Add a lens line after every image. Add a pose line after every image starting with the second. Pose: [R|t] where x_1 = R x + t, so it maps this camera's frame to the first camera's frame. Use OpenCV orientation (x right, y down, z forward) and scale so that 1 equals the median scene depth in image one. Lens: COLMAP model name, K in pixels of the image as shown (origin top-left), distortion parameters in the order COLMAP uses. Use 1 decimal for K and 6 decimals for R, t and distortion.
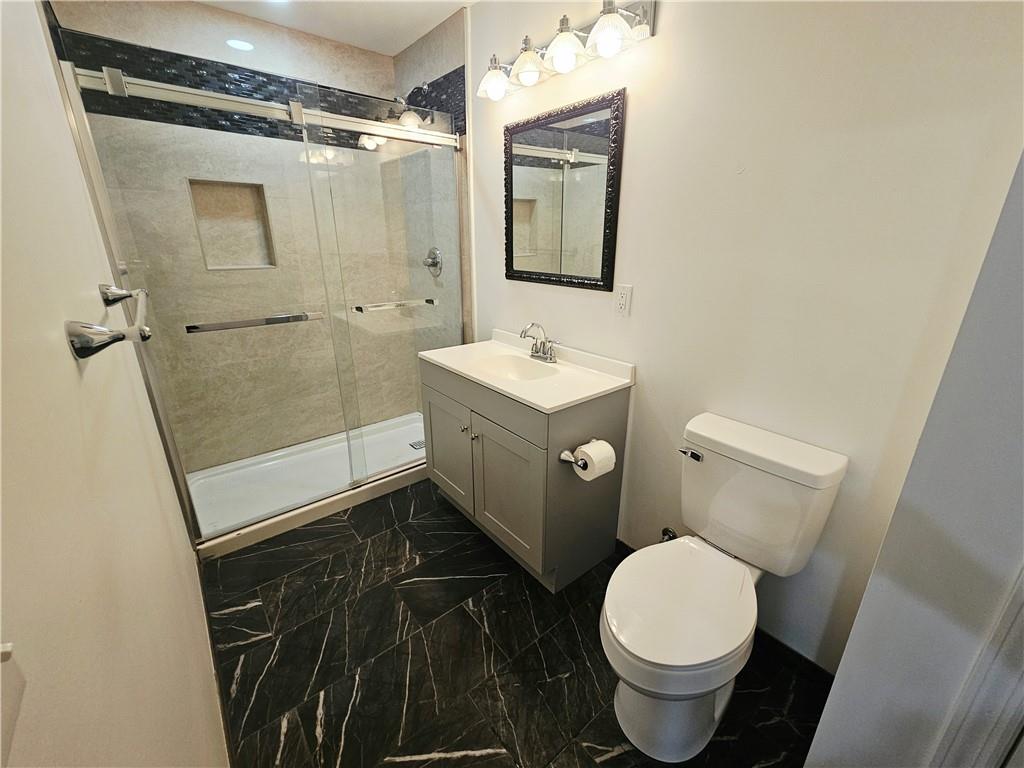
lens RADIAL K [[418.5, 0, 510.8], [0, 418.5, 379.2], [0, 0, 1]] dist [0.001797, 0.000019]
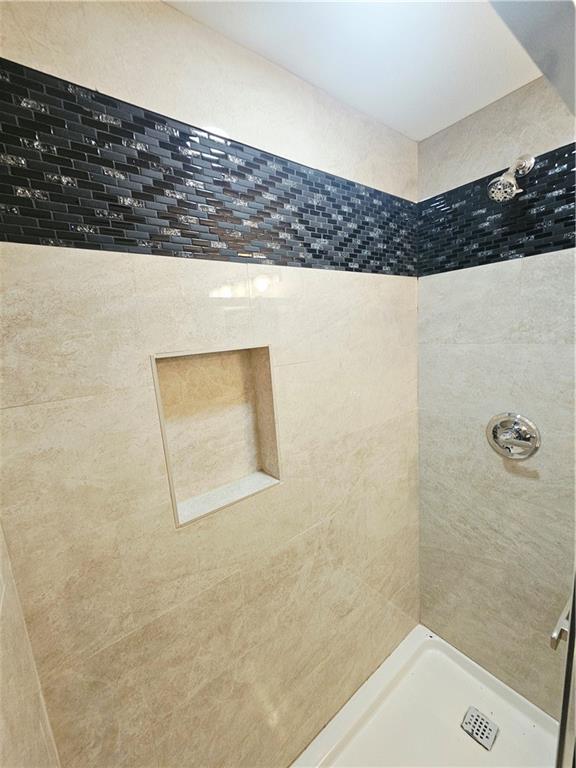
lens RADIAL K [[313.9, 0, 288.2], [0, 313.9, 387.7], [0, 0, 1]] dist [0.001797, 0.000019]
pose [[0.996544, -0.076651, -0.032005, -0.564768], [0.071166, 0.986585, -0.146917, -0.354222], [0.042837, 0.144132, 0.988631, 0.609978]]
